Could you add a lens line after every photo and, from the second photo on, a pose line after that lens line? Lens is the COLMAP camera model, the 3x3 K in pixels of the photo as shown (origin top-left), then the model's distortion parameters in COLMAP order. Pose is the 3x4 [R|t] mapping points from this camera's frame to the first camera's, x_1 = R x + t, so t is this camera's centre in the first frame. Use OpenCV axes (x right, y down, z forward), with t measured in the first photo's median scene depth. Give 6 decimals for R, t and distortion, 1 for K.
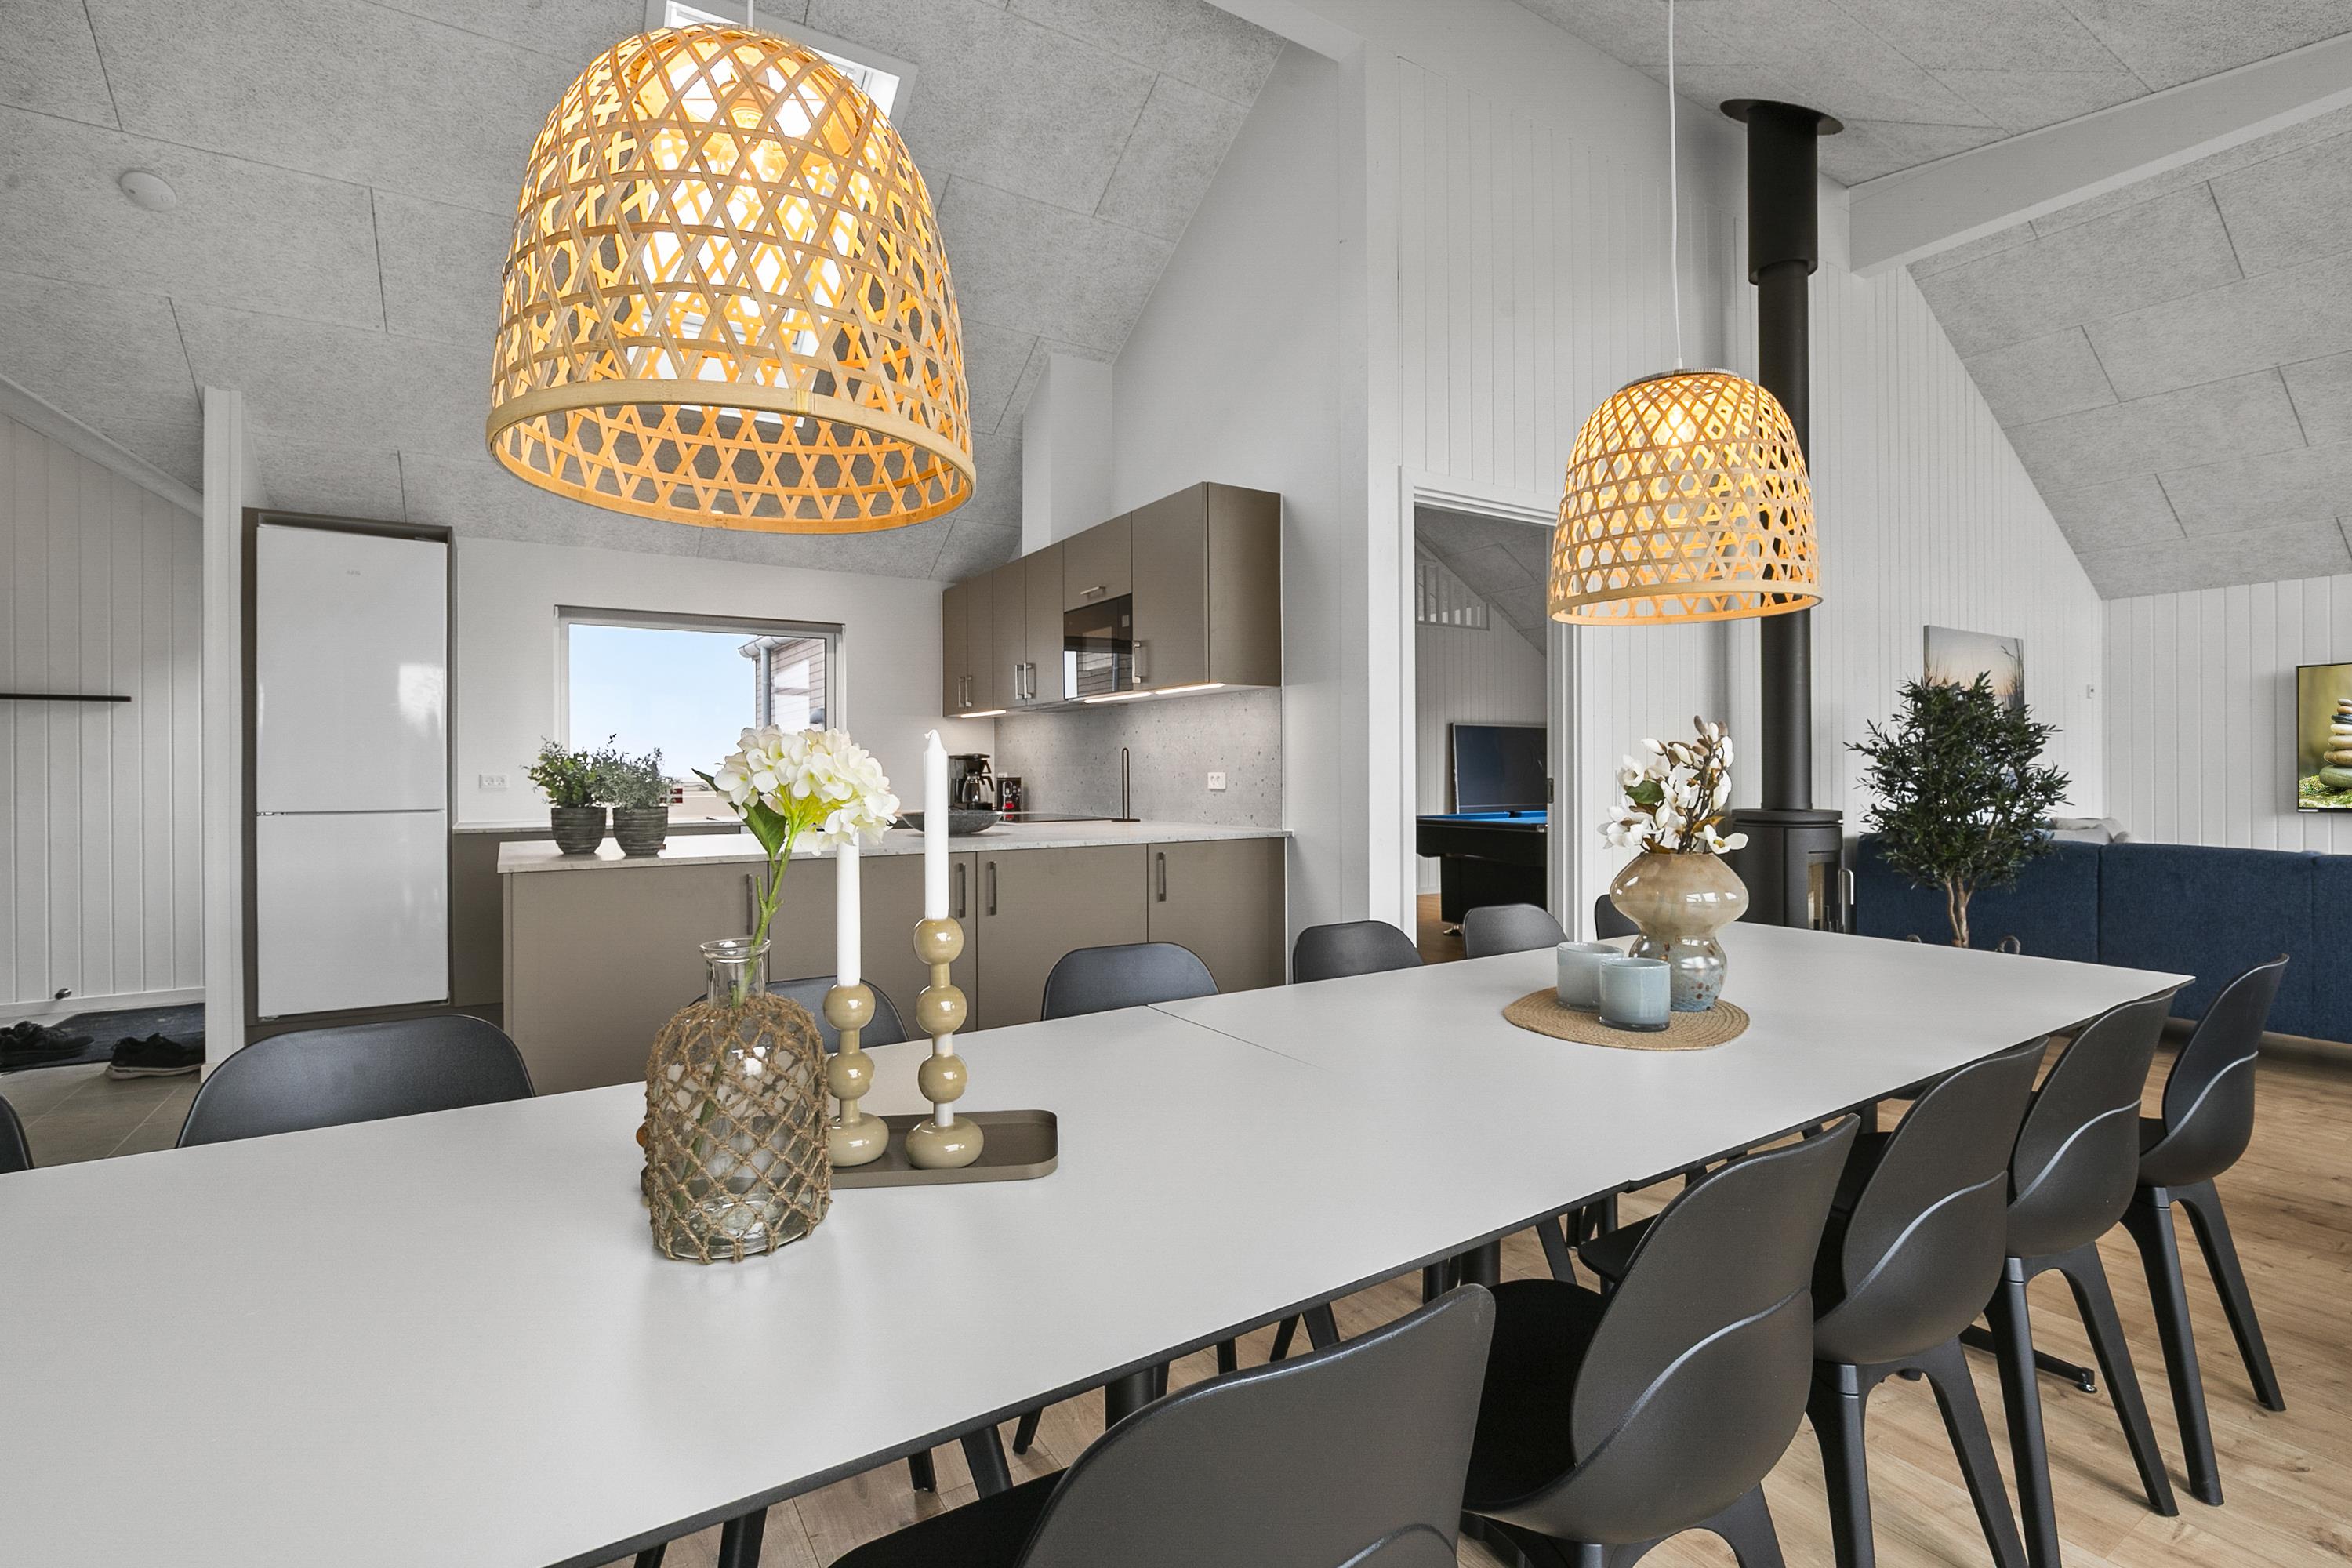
lens RADIAL K [[1083.9, 0, 1178.0], [0, 1083.9, 769.0], [0, 0, 1]] dist [-0.017999, 0.006408]
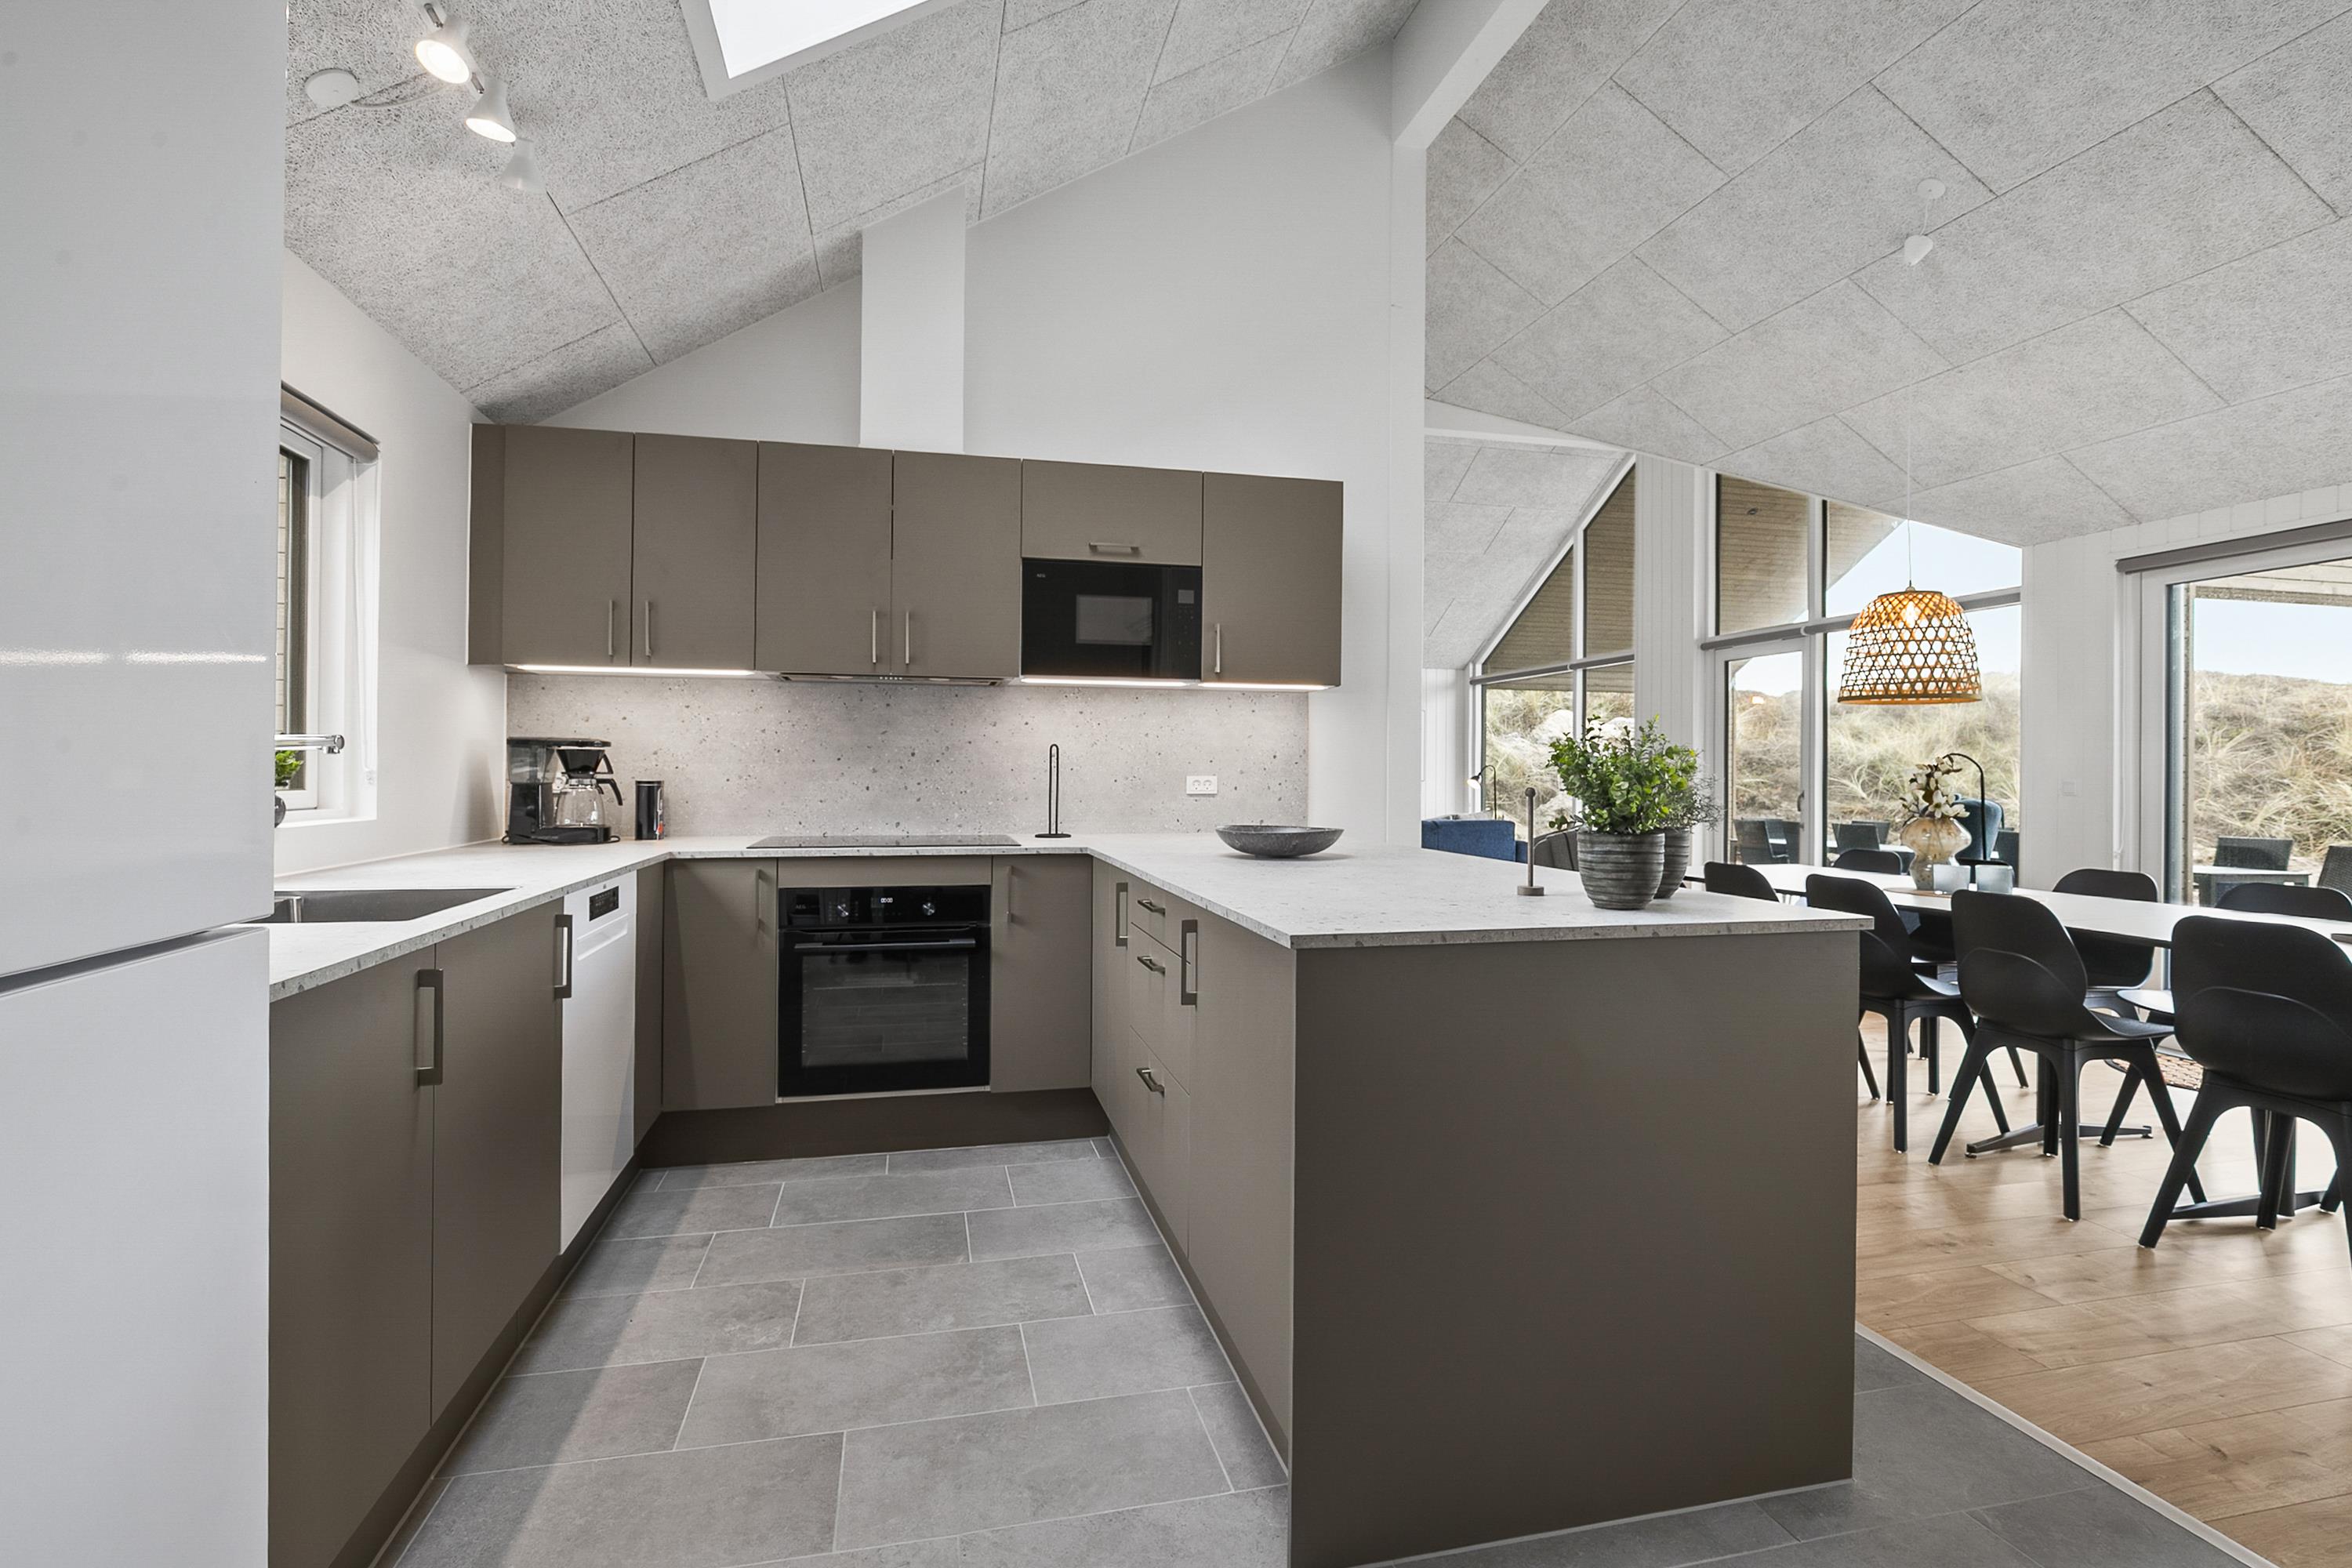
lens RADIAL K [[1083.9, 0, 1184.8], [0, 1083.9, 769.4], [0, 0, 1]] dist [-0.017999, 0.006408]
pose [[0.322039, 0.010000, 0.946673, -0.739621], [-0.011448, 0.999912, -0.006668, 0.003568], [-0.946657, -0.008690, 0.322126, 0.634912]]
